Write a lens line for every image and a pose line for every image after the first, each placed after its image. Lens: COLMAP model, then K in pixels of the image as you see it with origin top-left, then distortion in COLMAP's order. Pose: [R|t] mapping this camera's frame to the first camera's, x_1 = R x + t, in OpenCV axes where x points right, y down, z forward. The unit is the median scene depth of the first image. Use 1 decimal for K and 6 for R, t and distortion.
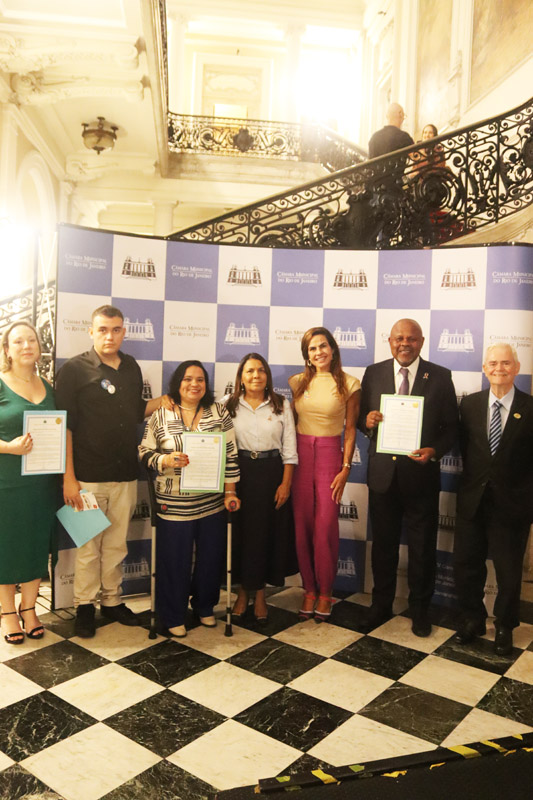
lens RADIAL K [[673.5, 0, 266.5], [0, 673.5, 400.0], [0, 0, 1]] dist [-0.151978, 0.138089]
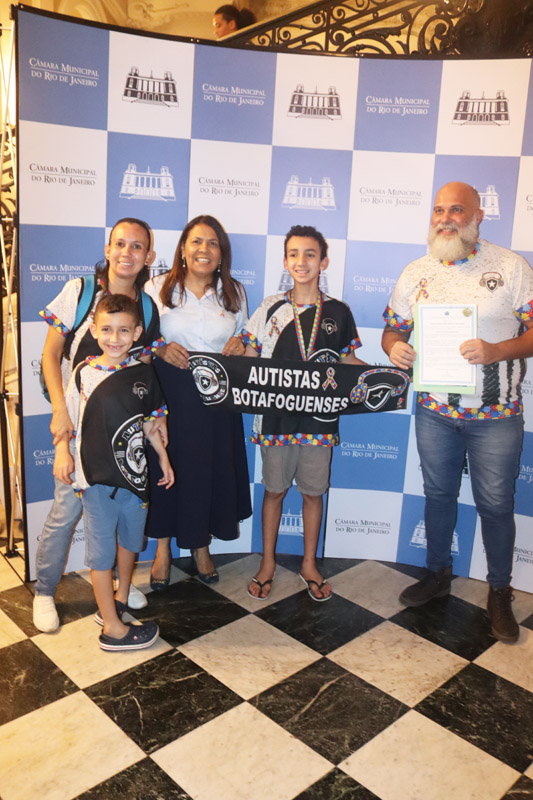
lens RADIAL K [[673.5, 0, 266.5], [0, 673.5, 400.0], [0, 0, 1]] dist [-0.151978, 0.138089]
pose [[0.989578, 0.048427, -0.135613, 0.022221], [-0.025614, 0.985934, 0.165164, -0.004110], [0.141704, -0.159969, 0.976898, 0.342618]]
